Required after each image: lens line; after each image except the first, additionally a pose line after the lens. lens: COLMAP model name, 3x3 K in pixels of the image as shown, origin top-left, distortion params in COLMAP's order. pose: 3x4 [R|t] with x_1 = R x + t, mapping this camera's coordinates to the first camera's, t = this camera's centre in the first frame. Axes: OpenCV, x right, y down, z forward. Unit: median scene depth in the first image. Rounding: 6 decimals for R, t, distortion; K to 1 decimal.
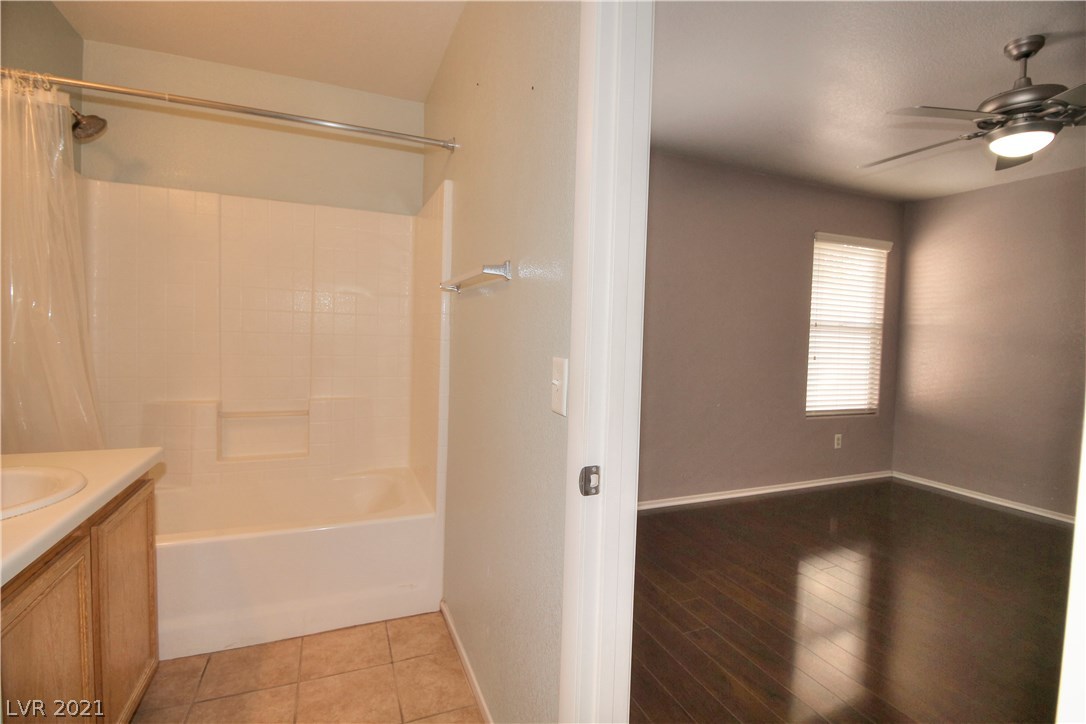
lens RADIAL K [[505.1, 0, 552.5], [0, 505.1, 351.5], [0, 0, 1]] dist [0.003292, -0.013837]
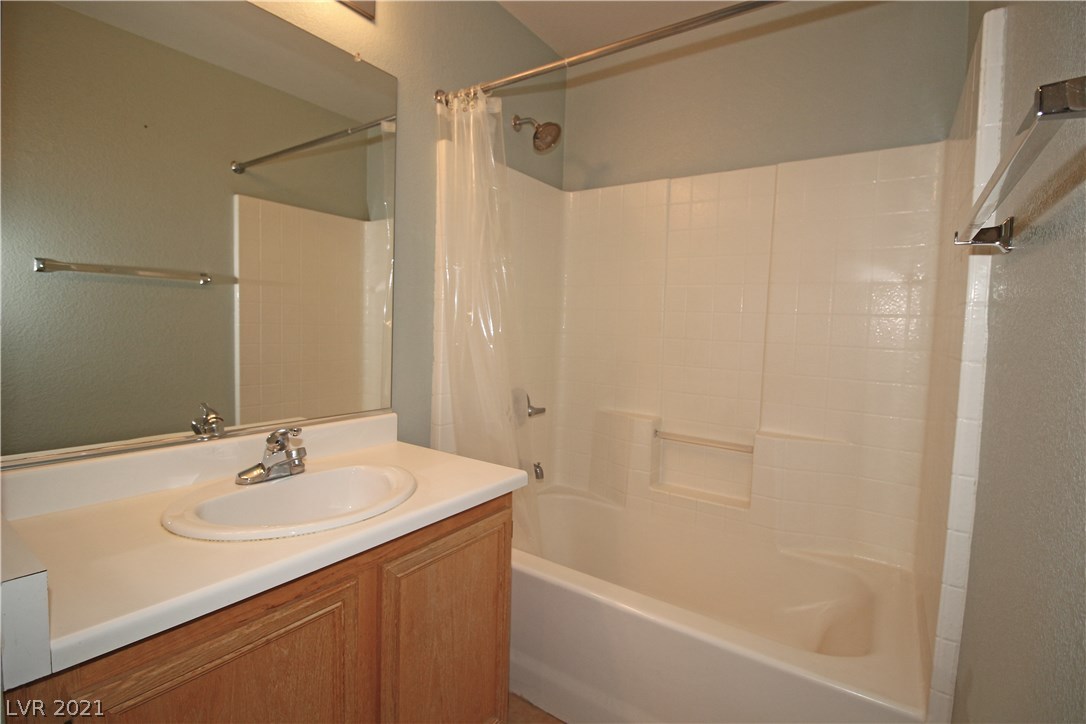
lens RADIAL K [[505.1, 0, 552.5], [0, 505.1, 351.5], [0, 0, 1]] dist [0.003292, -0.013837]
pose [[0.537958, 0.034092, -0.842282, -0.028835], [-0.049711, 0.998726, 0.008674, -0.015065], [0.841505, 0.037204, 0.538967, 0.387757]]
